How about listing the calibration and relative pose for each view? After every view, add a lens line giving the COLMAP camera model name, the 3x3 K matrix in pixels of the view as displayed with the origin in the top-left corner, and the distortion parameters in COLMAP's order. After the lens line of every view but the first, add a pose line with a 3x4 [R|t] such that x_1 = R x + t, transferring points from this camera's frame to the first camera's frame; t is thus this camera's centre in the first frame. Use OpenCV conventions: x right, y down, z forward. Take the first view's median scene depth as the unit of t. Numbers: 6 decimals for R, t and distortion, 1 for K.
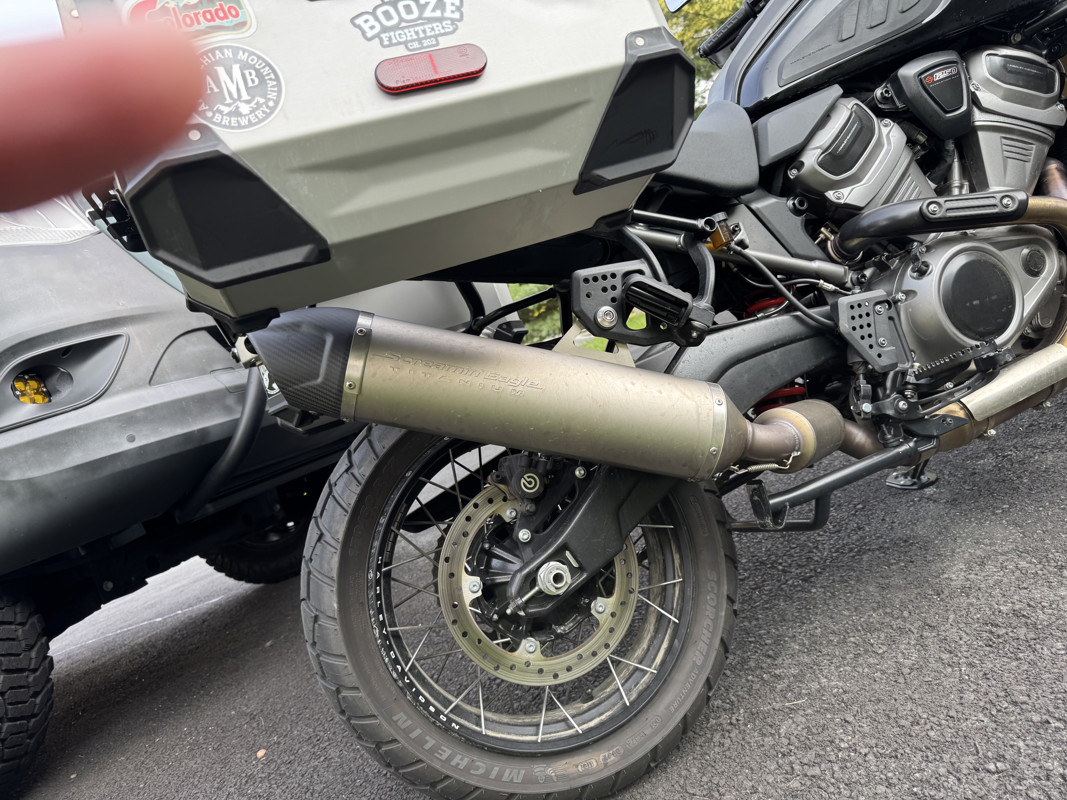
lens RADIAL K [[763.4, 0, 532.5], [0, 763.4, 387.5], [0, 0, 1]] dist [0.045545, -0.073702]
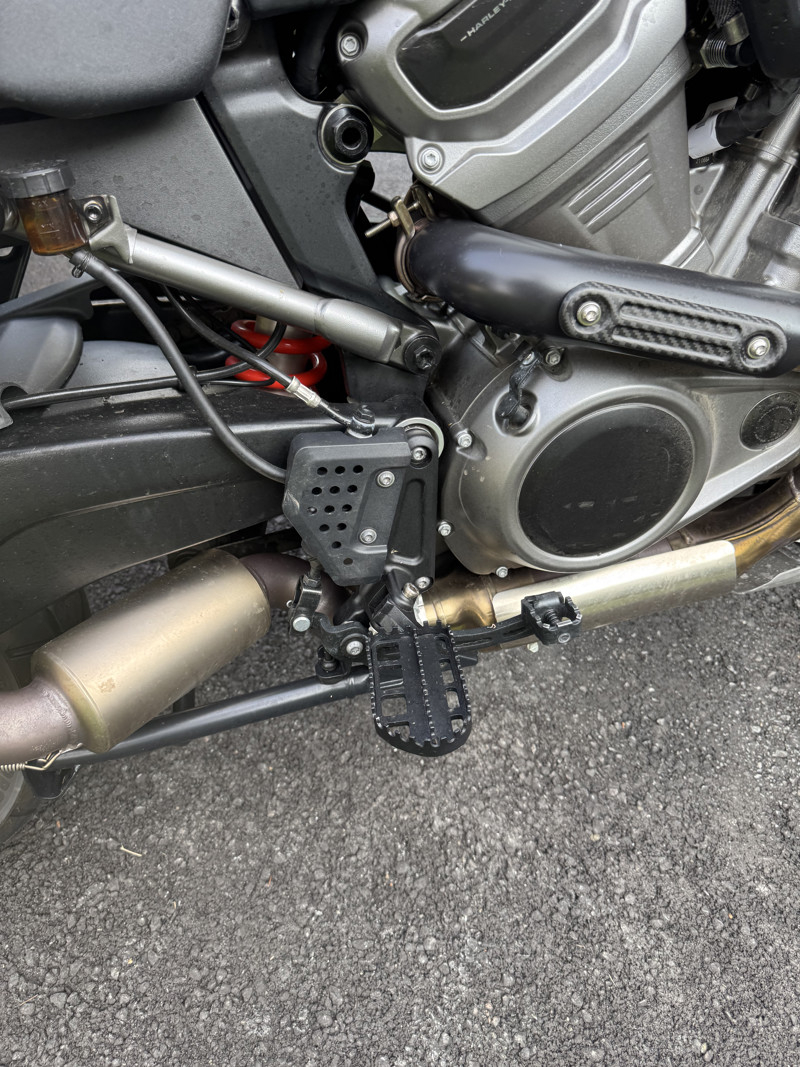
lens RADIAL K [[753.2, 0, 393.6], [0, 753.2, 535.3], [0, 0, 1]] dist [0.142214, -0.278821]
pose [[0.957465, 0.243728, 0.154458, 0.396587], [-0.285466, 0.722047, 0.630205, -0.381337], [0.042073, -0.647491, 0.760911, 0.623730]]
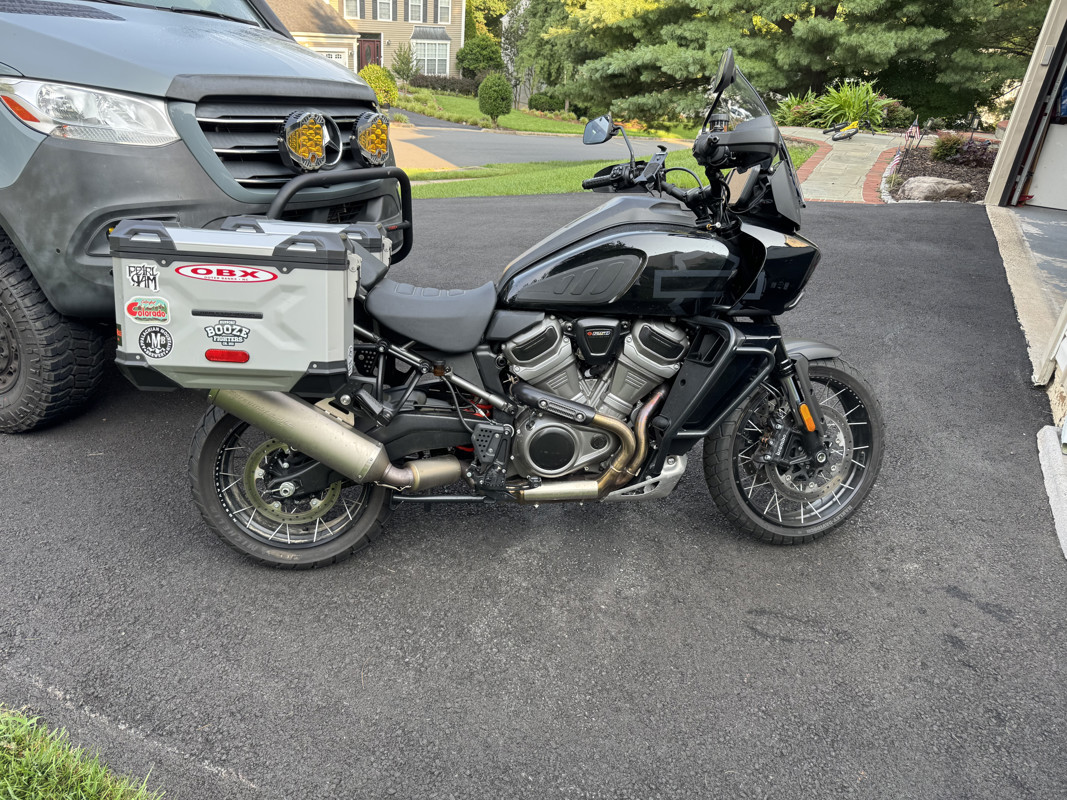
lens RADIAL K [[753.2, 0, 533.5], [0, 753.2, 400.0], [0, 0, 1]] dist [0.142214, -0.278821]
pose [[0.906149, 0.422179, -0.025681, 0.555852], [-0.384451, 0.847440, 0.366119, -0.946103], [0.176331, -0.321885, 0.930214, -0.784393]]
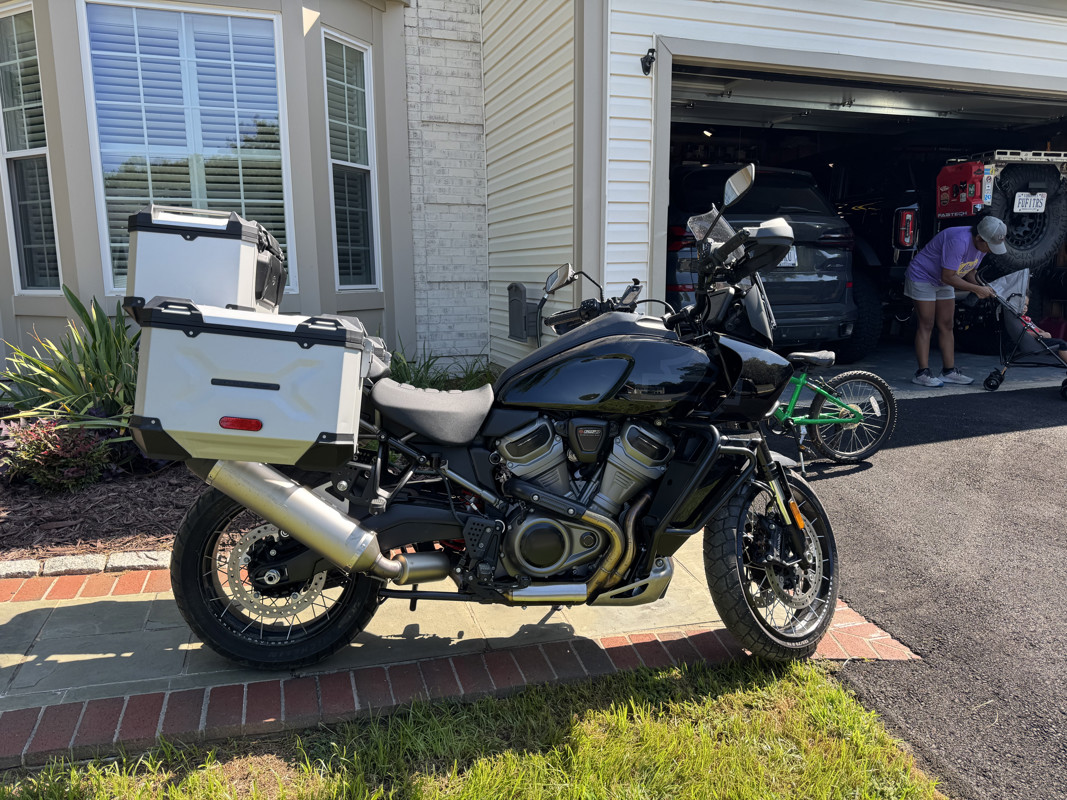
lens RADIAL K [[753.2, 0, 533.5], [0, 753.2, 400.0], [0, 0, 1]] dist [0.142214, -0.278821]
pose [[0.896317, 0.436709, -0.076814, 0.567900], [-0.423720, 0.894613, 0.141873, -0.746347], [0.130676, -0.094616, 0.986900, -0.917314]]
